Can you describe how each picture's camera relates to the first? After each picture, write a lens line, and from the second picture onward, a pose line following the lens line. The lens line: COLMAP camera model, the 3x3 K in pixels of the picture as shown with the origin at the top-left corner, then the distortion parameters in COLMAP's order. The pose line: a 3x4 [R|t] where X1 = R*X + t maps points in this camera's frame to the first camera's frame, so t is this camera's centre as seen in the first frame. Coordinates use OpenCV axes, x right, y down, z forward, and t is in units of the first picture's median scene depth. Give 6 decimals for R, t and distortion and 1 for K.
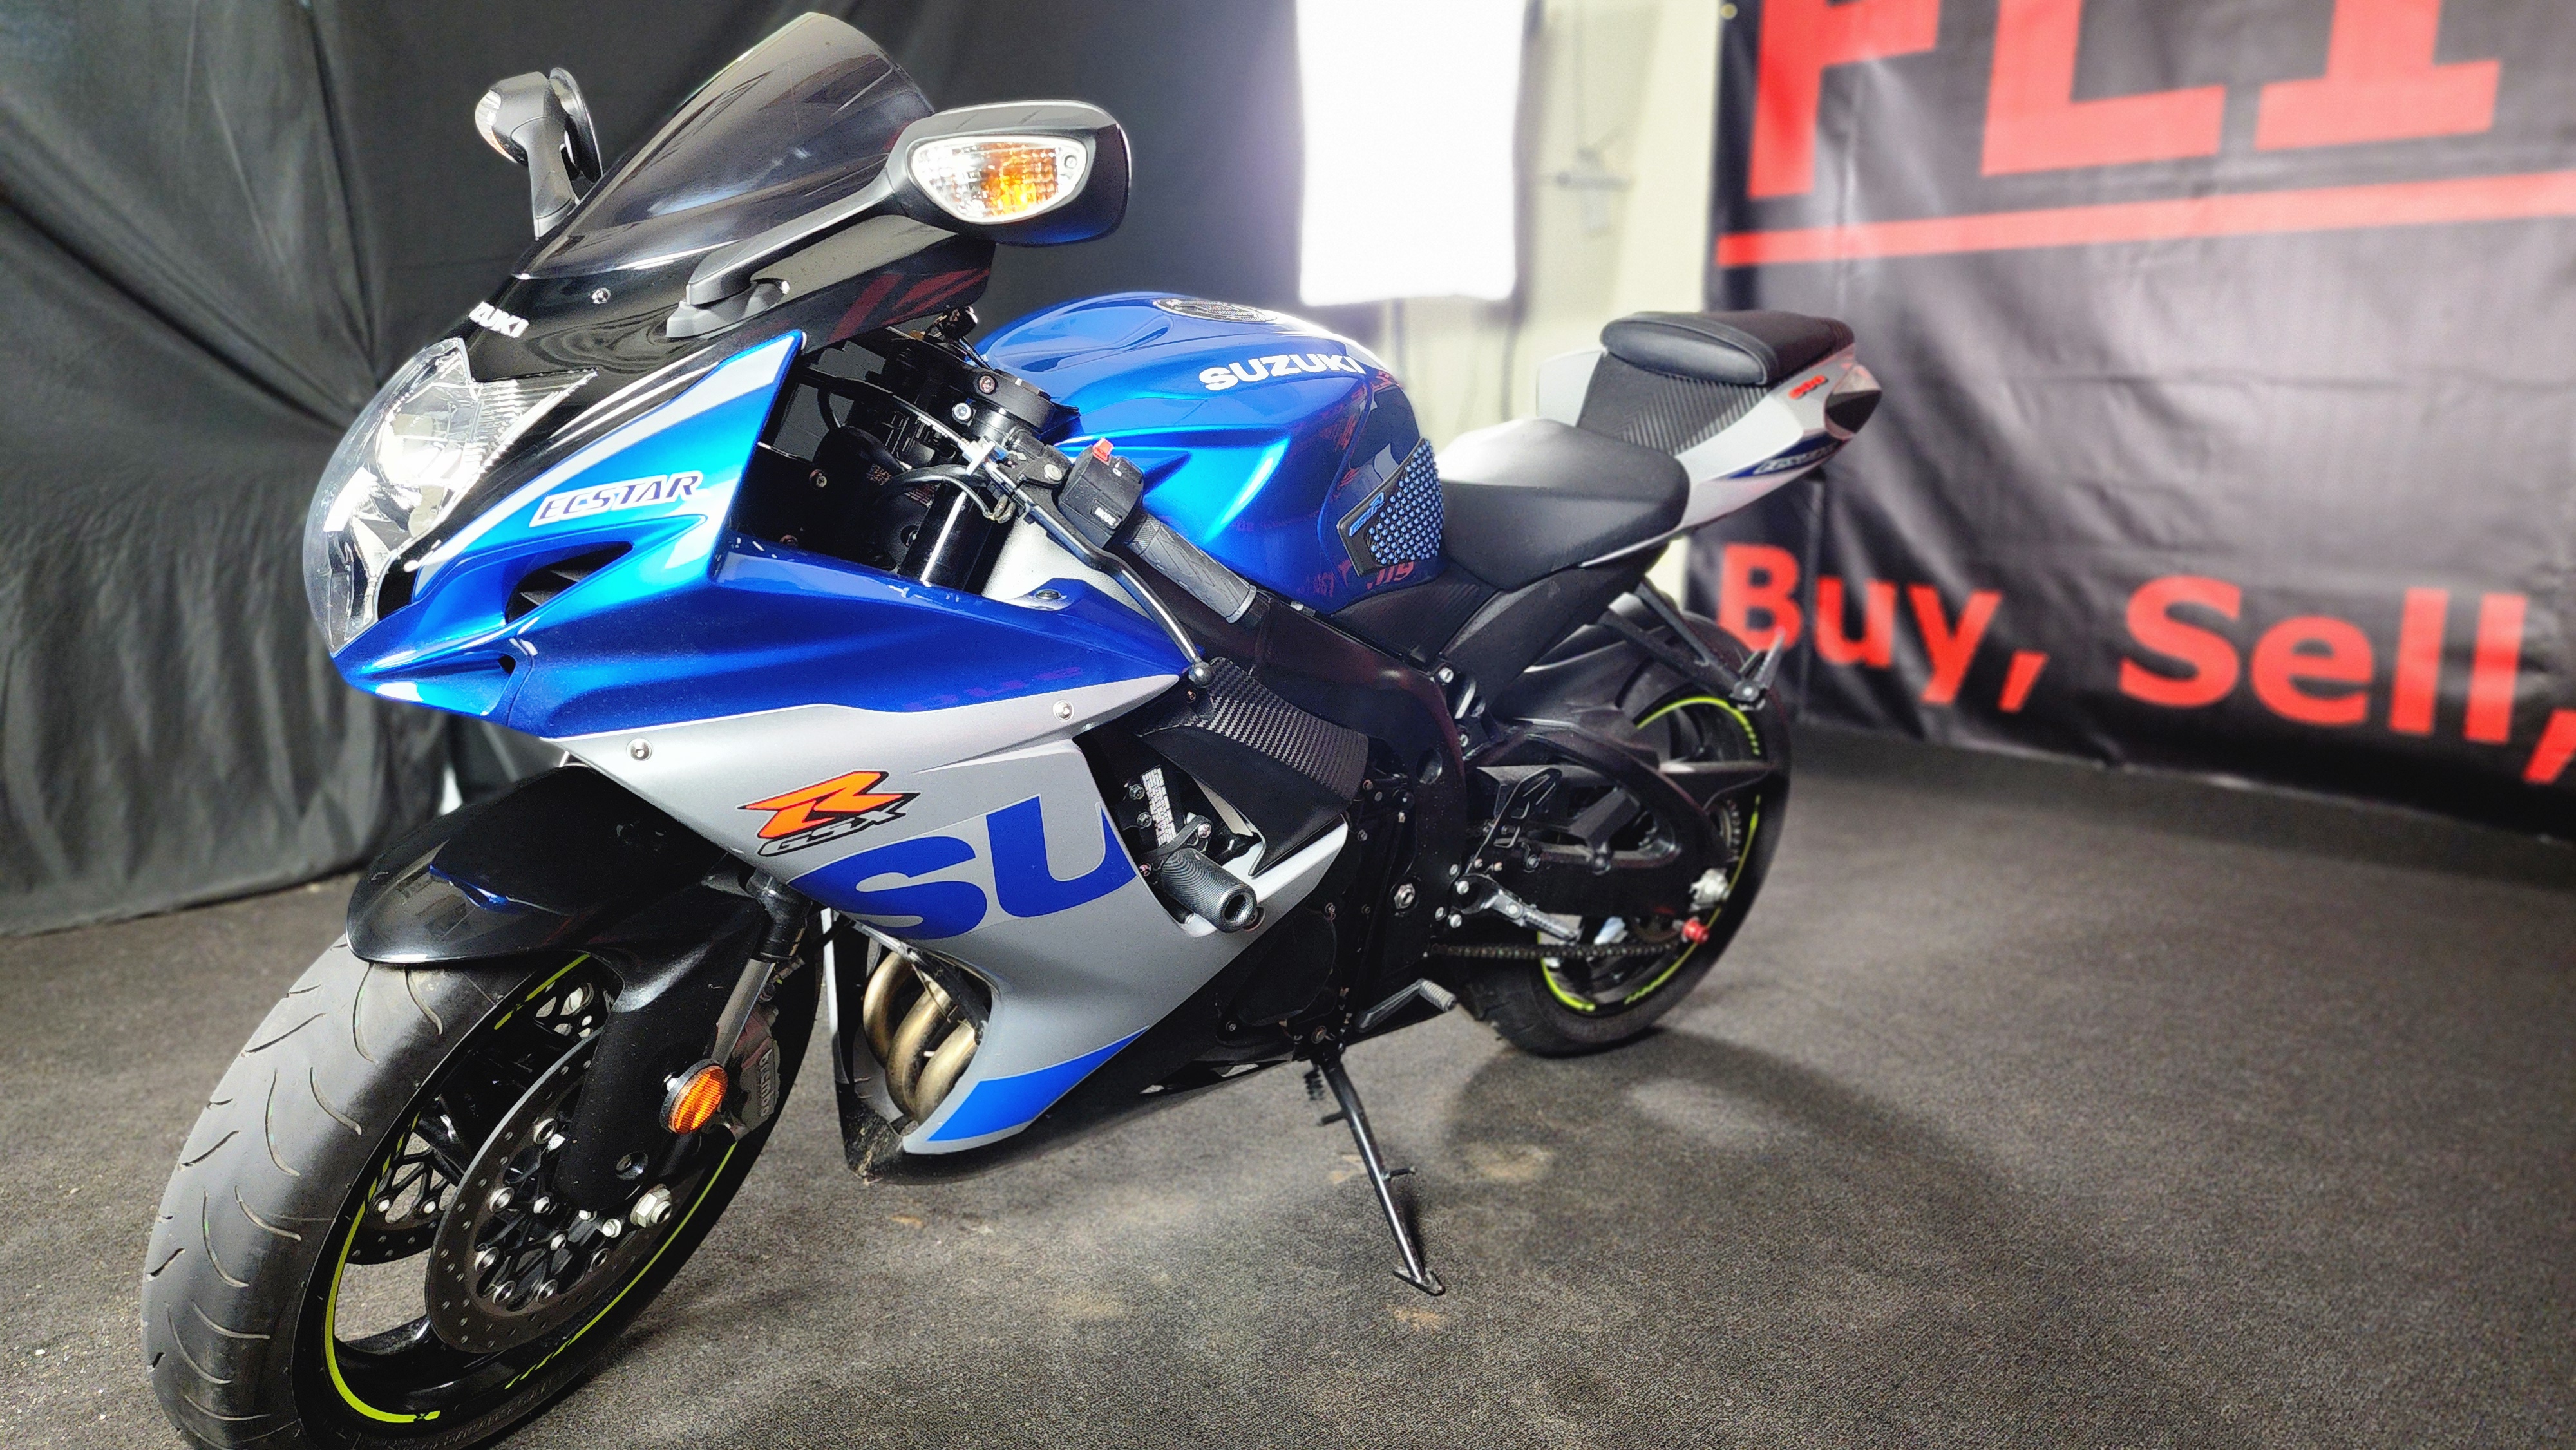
lens RADIAL K [[1731.7, 0, 1286.6], [0, 1731.7, 724.1], [0, 0, 1]] dist [0.074490, 0.002995]
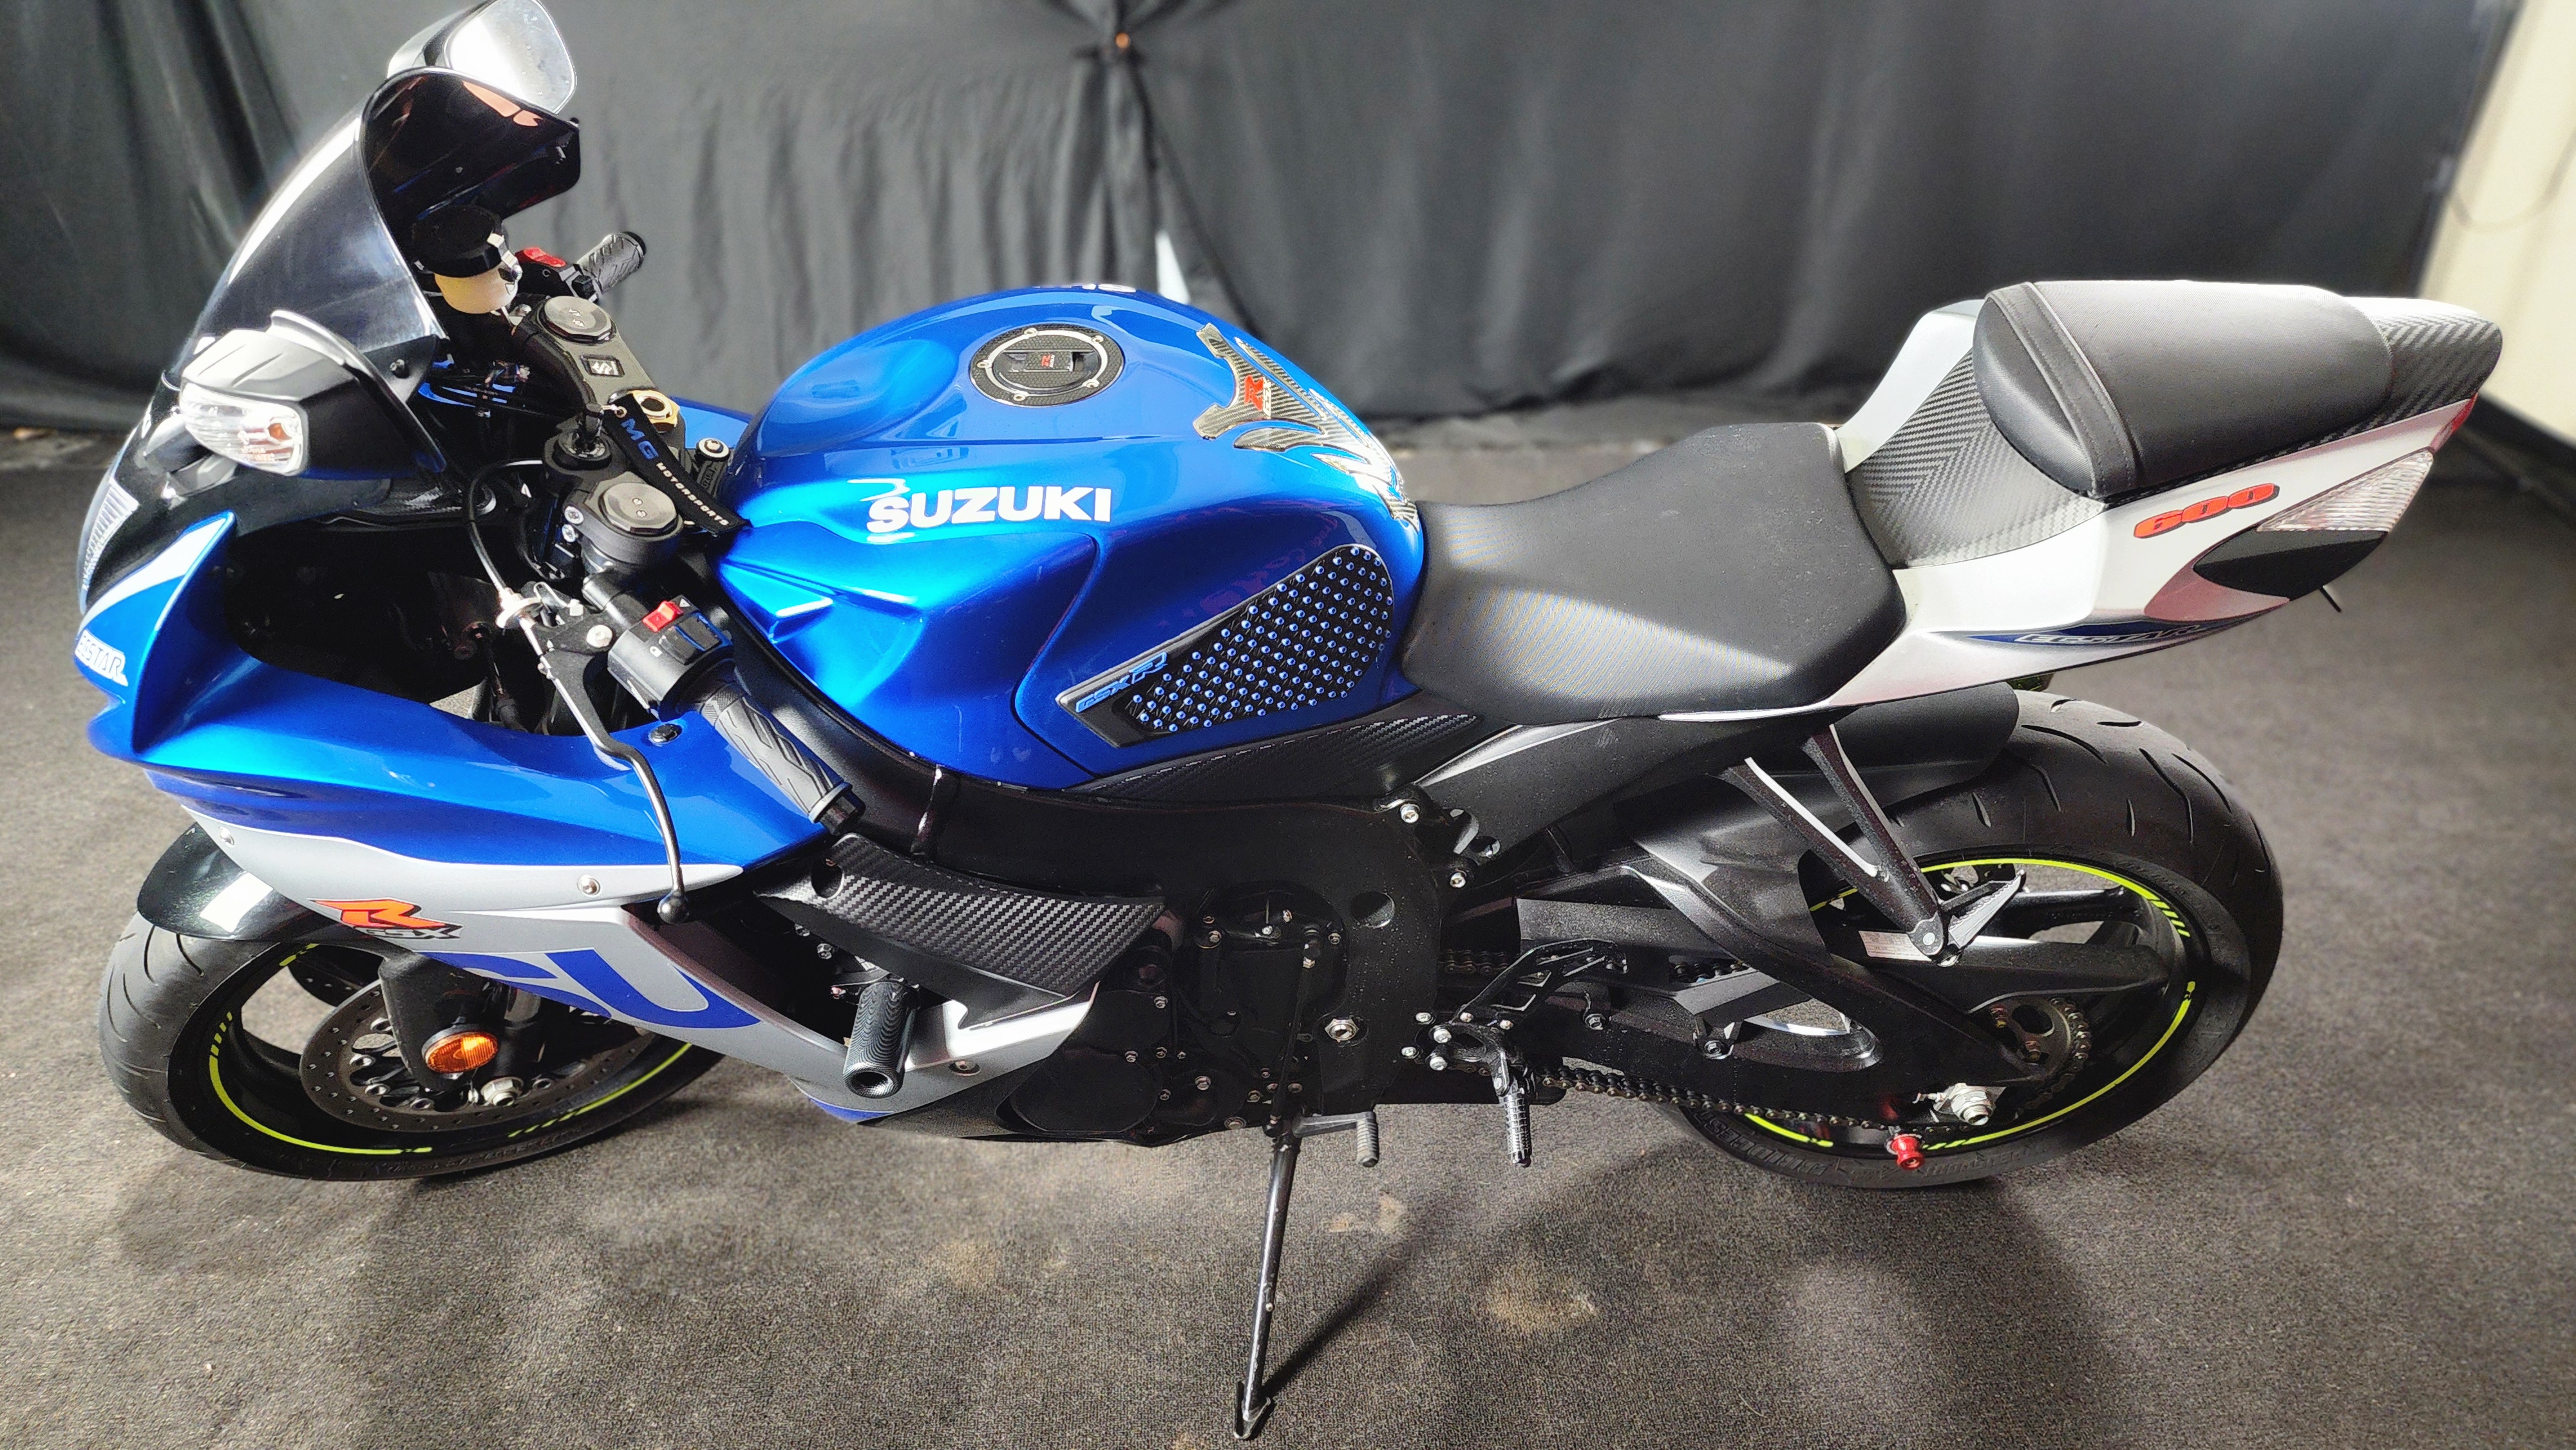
lens RADIAL K [[1731.7, 0, 1289.3], [0, 1731.7, 727.2], [0, 0, 1]] dist [0.074490, 0.002995]
pose [[0.760852, 0.333710, -0.556544, 0.450851], [-0.119705, 0.915098, 0.385054, -0.341381], [0.637789, -0.226349, 0.736201, 0.391226]]
